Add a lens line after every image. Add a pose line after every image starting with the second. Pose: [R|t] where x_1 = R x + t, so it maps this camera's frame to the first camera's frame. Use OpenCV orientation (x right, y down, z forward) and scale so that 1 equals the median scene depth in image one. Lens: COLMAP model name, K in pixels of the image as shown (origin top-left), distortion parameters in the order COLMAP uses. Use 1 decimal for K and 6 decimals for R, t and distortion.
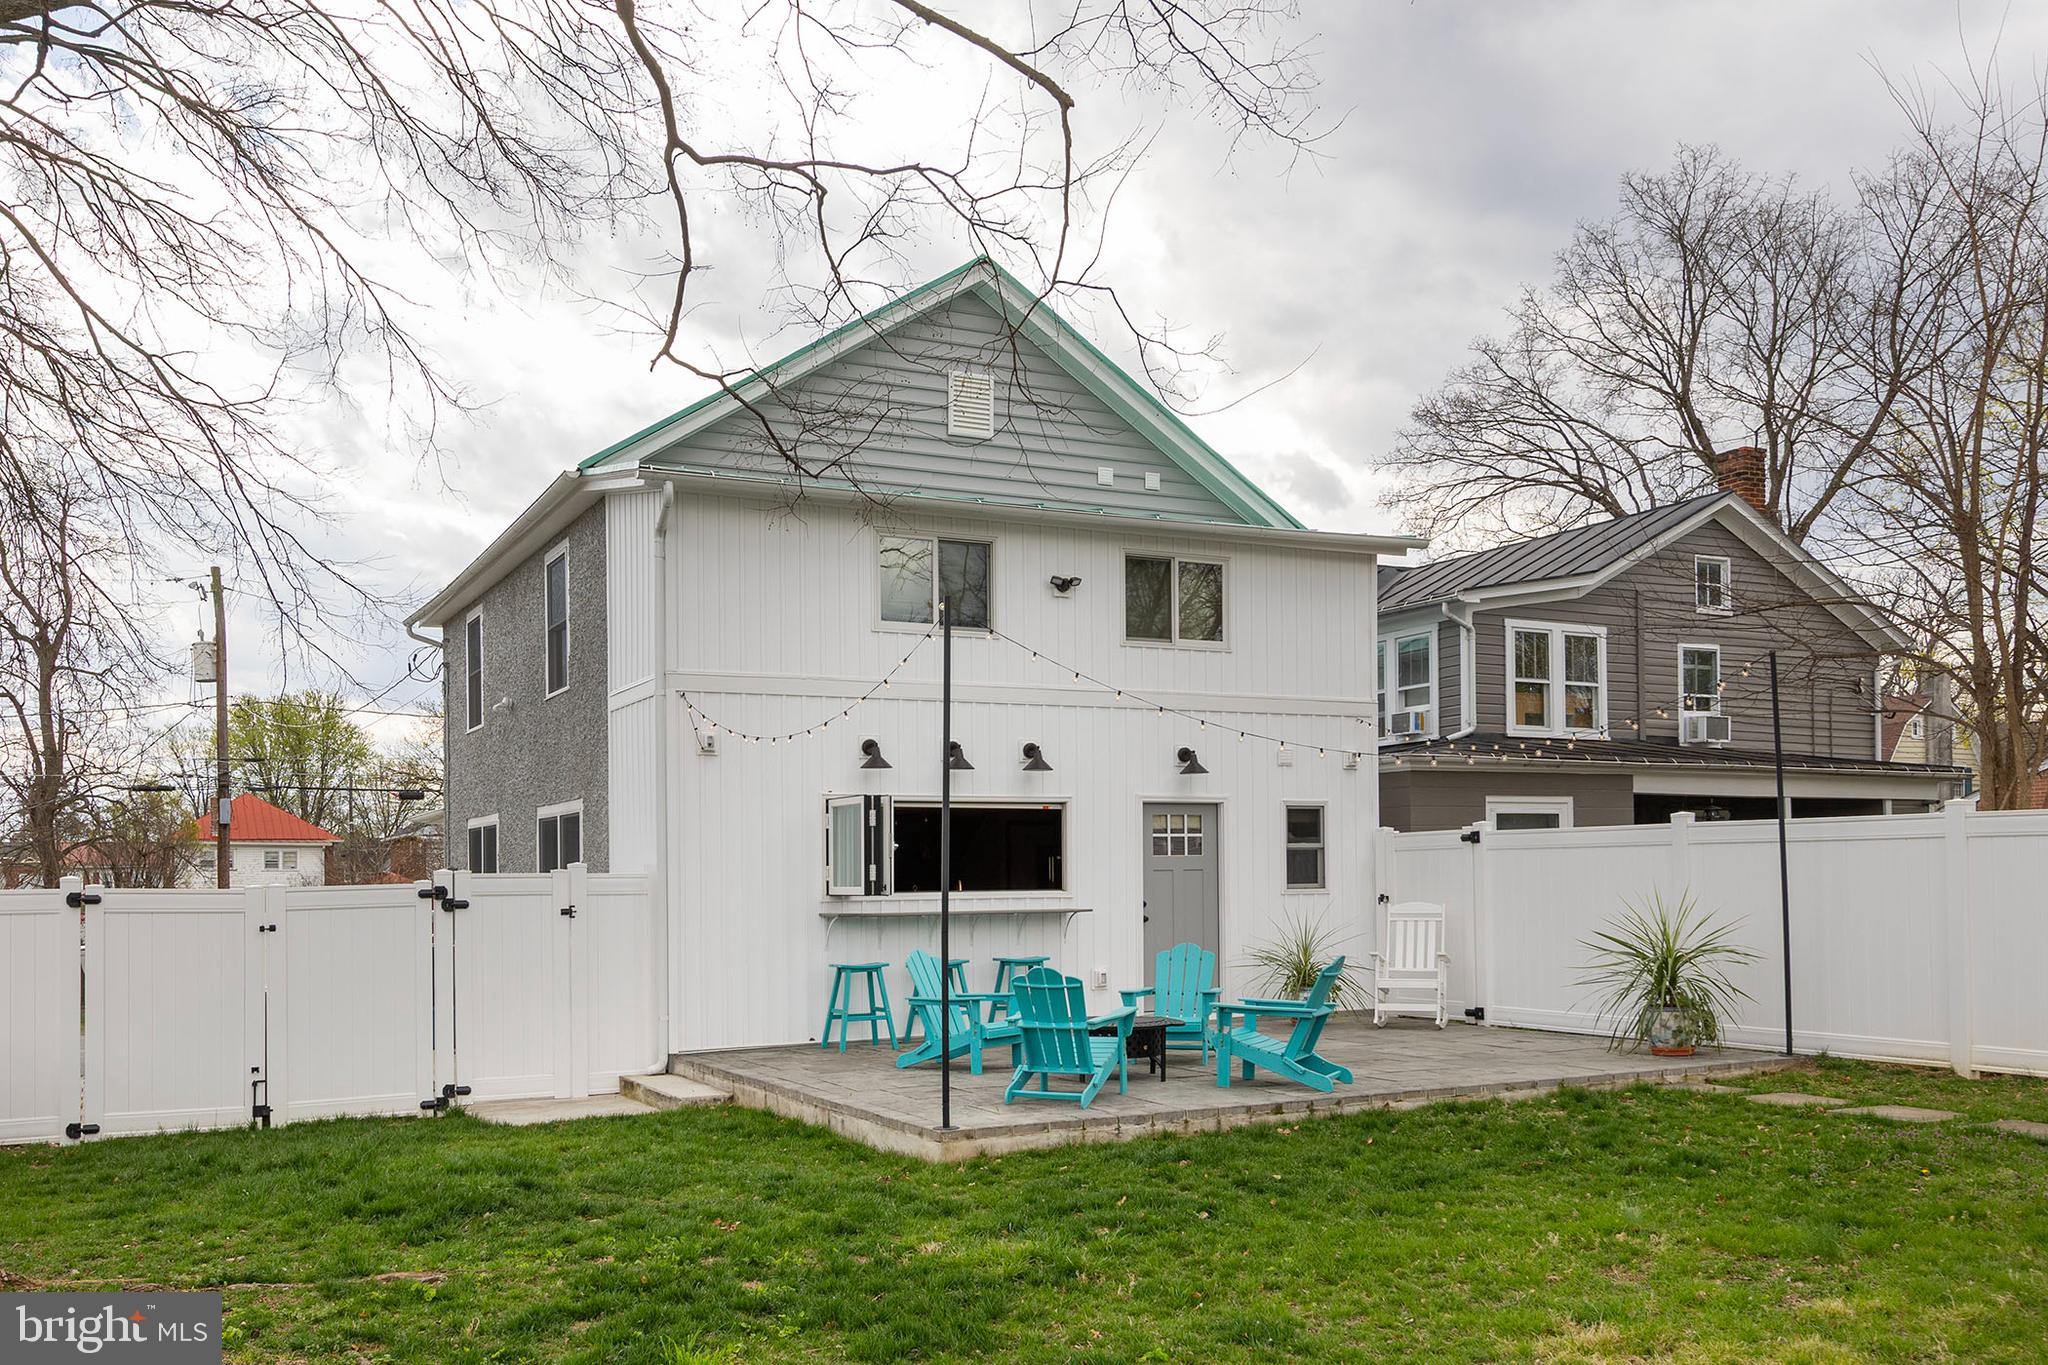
lens RADIAL K [[1730.1, 0, 1023.3], [0, 1730.1, 867.0], [0, 0, 1]] dist [0.004237, 0.003109]
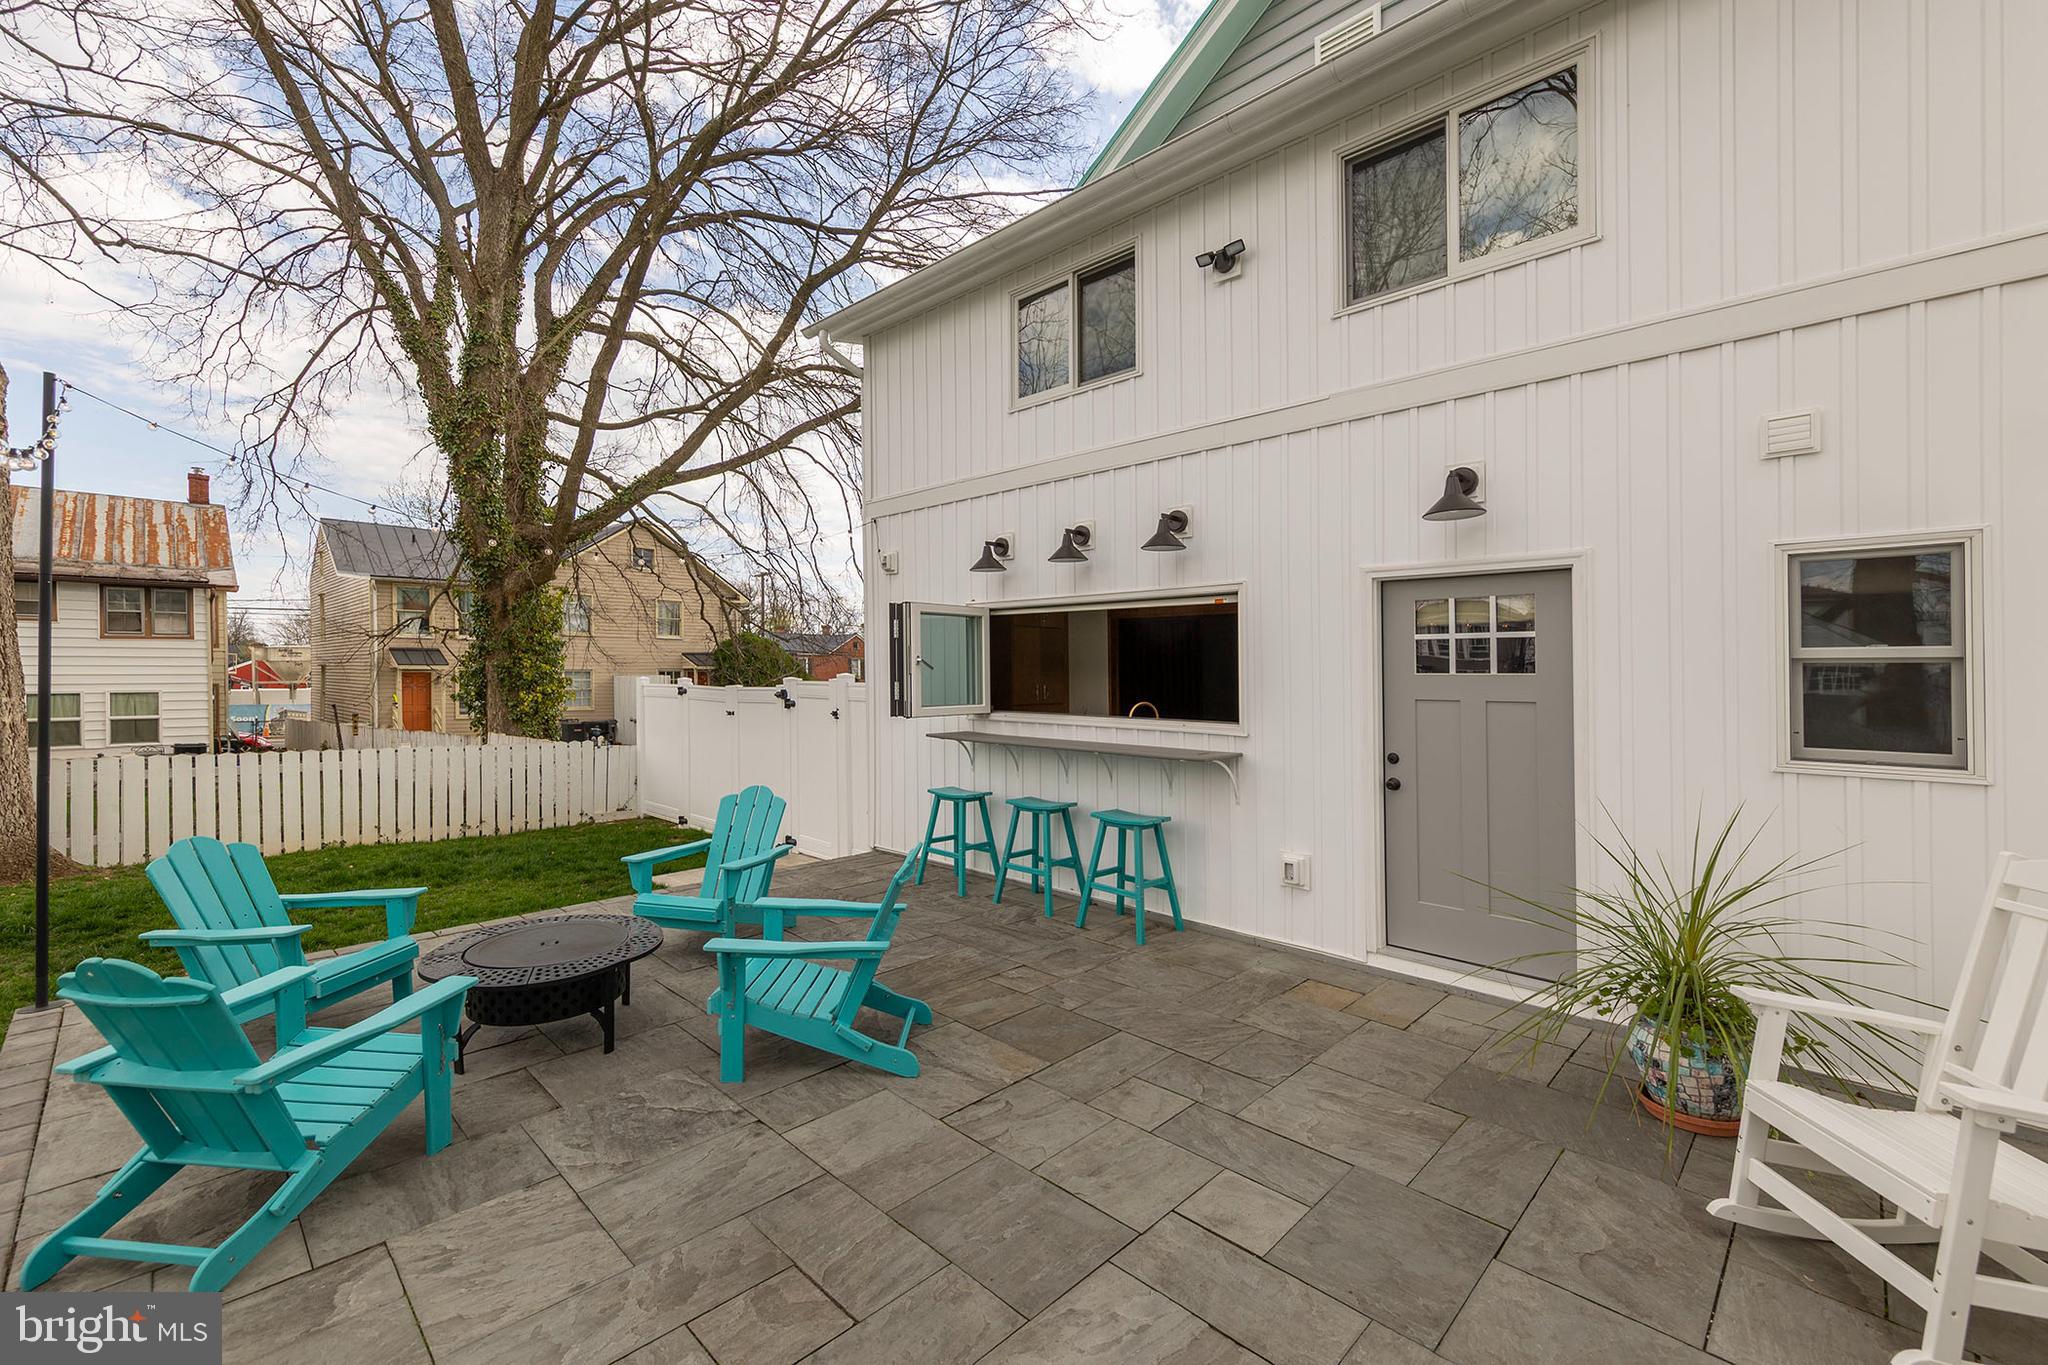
lens RADIAL K [[843.2, 0, 985.5], [0, 843.2, 665.6], [0, 0, 1]] dist [0.001823, 0.000241]
pose [[0.319074, 0.007986, -0.947696, 0.291432], [-0.000008, 0.999965, 0.008424, -0.011599], [0.947730, -0.002680, 0.319062, 0.788098]]
